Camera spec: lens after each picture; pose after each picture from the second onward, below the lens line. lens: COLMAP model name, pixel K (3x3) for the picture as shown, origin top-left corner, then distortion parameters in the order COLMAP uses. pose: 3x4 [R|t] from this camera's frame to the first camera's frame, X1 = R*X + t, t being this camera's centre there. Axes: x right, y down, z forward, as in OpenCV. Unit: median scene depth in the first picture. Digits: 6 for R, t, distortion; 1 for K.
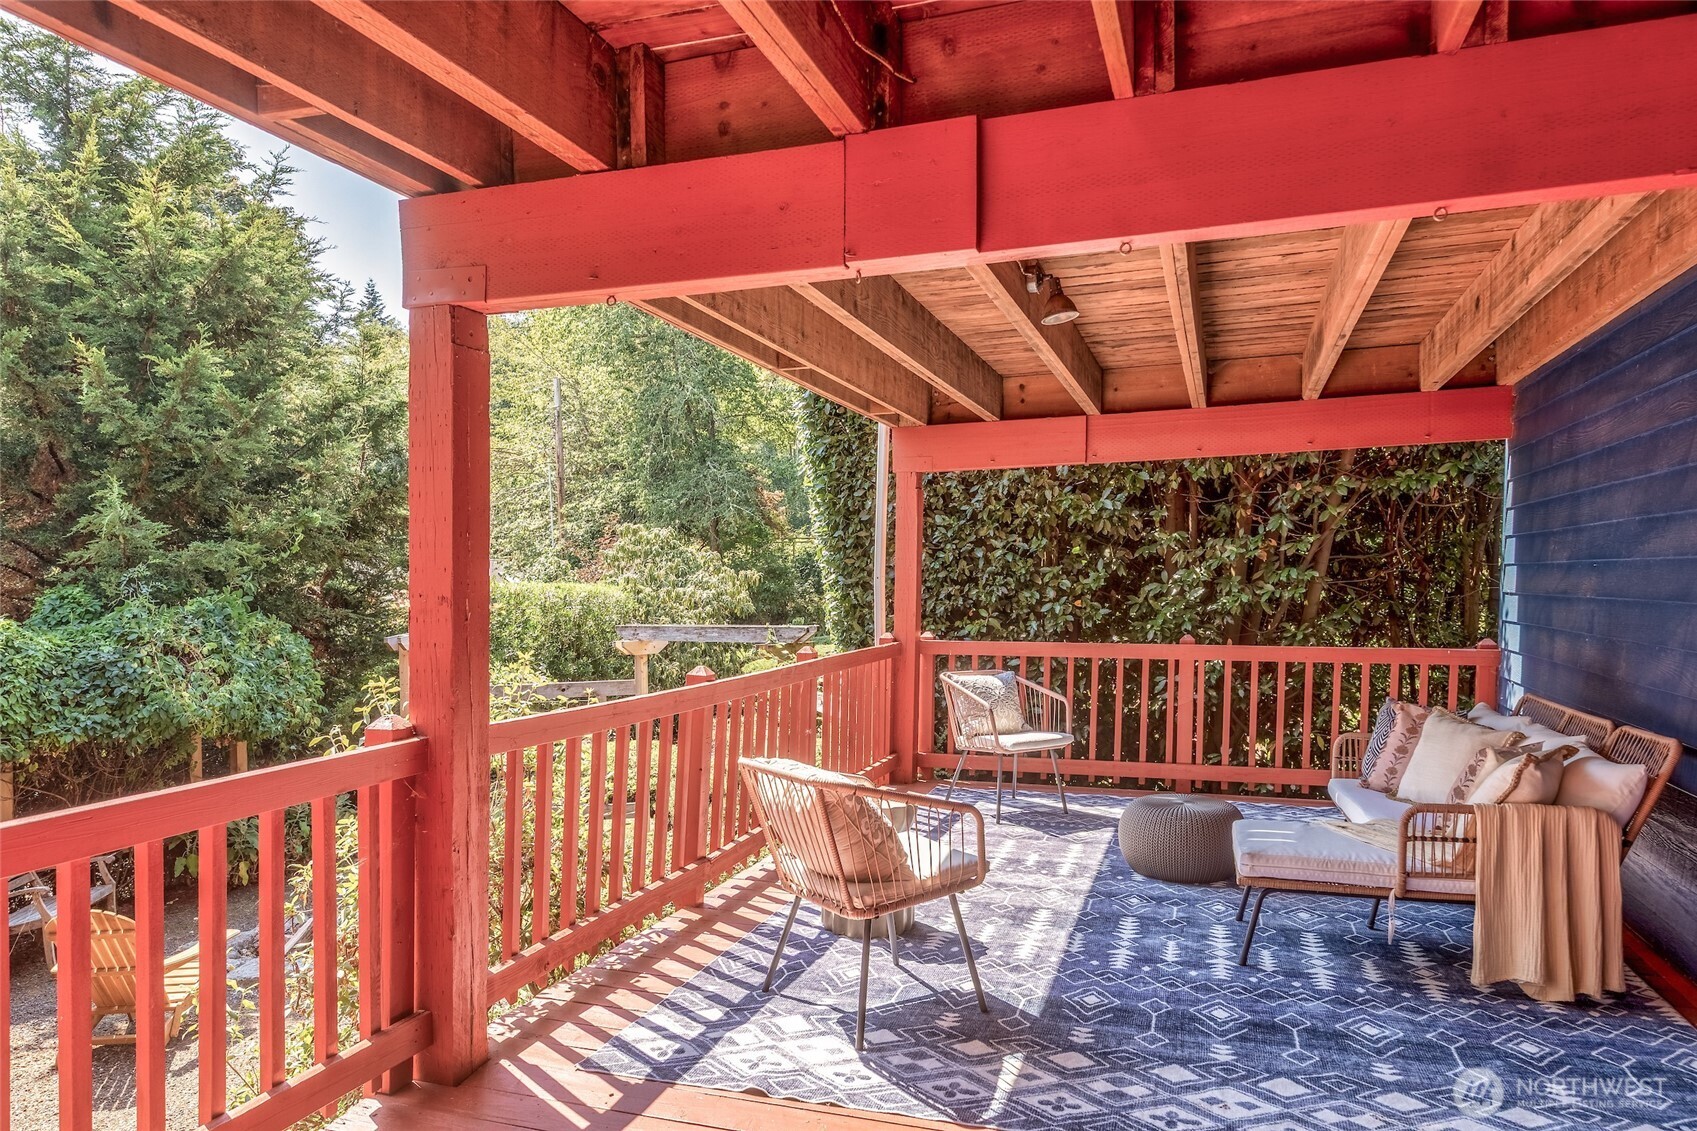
lens RADIAL K [[1158.9, 0, 845.0], [0, 1158.9, 596.3], [0, 0, 1]] dist [0.006970, 0.003975]
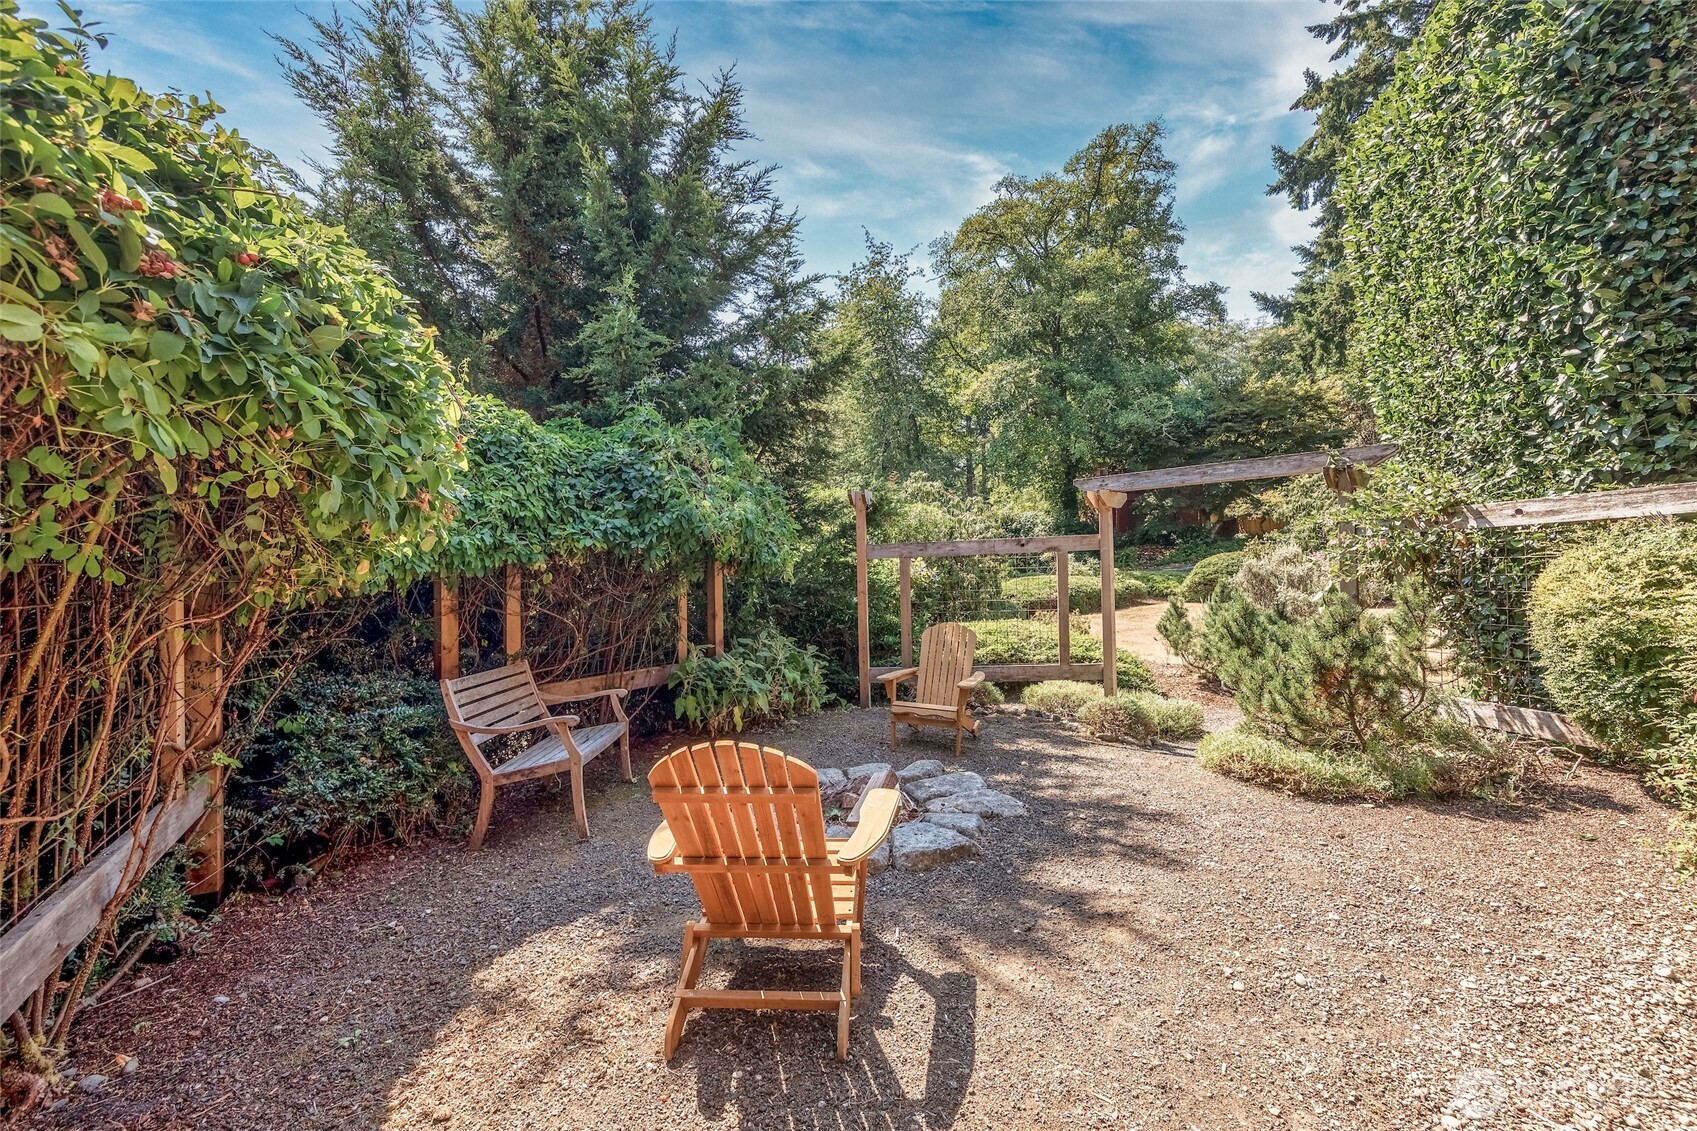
lens RADIAL K [[707.7, 0, 840.8], [0, 707.7, 563.8], [0, 0, 1]] dist [0.003439, 0.000088]
pose [[0.990120, 0.000930, -0.140216, -0.373194], [-0.003998, 0.999759, -0.021603, 0.132249], [0.140162, 0.021950, 0.989885, 0.468912]]
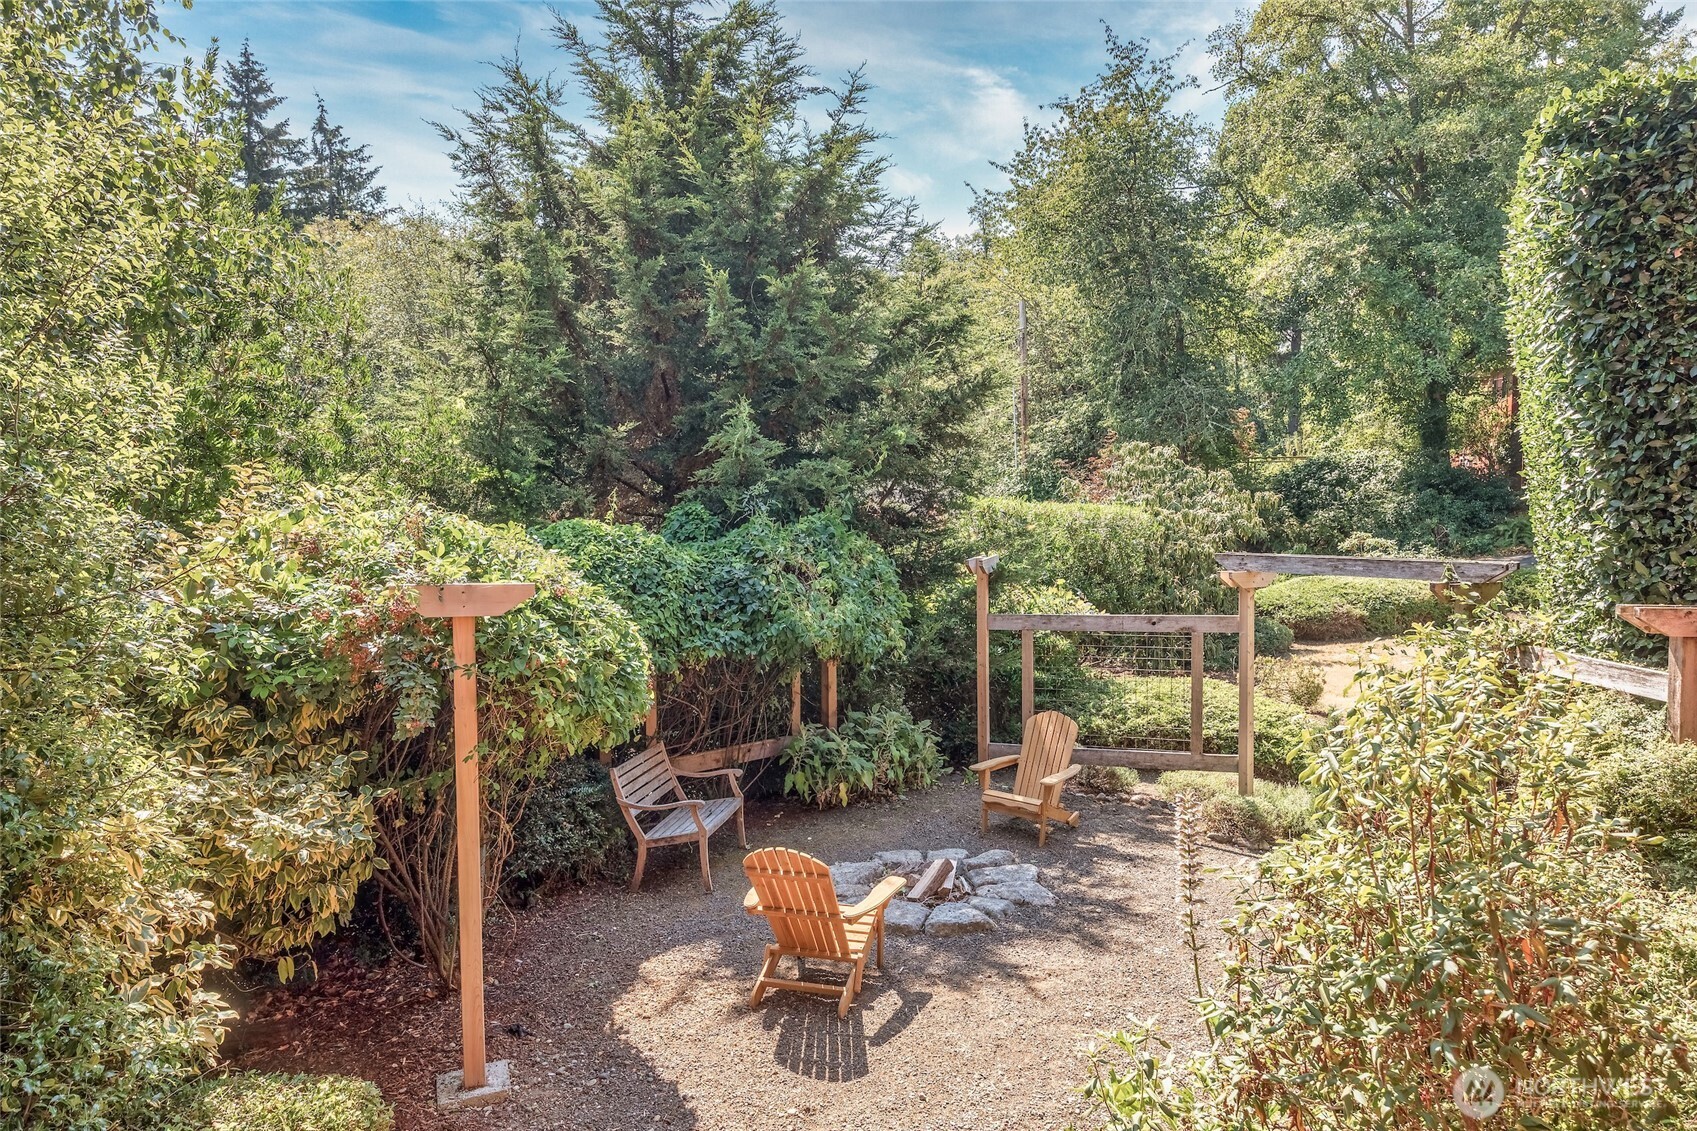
lens RADIAL K [[1111.1, 0, 824.7], [0, 1111.1, 545.5], [0, 0, 1]] dist [0.003529, 0.001585]
pose [[0.929144, 0.024015, -0.368937, -0.195724], [-0.014215, 0.999471, 0.029257, -0.001572], [0.369444, -0.021939, 0.928994, 0.121816]]
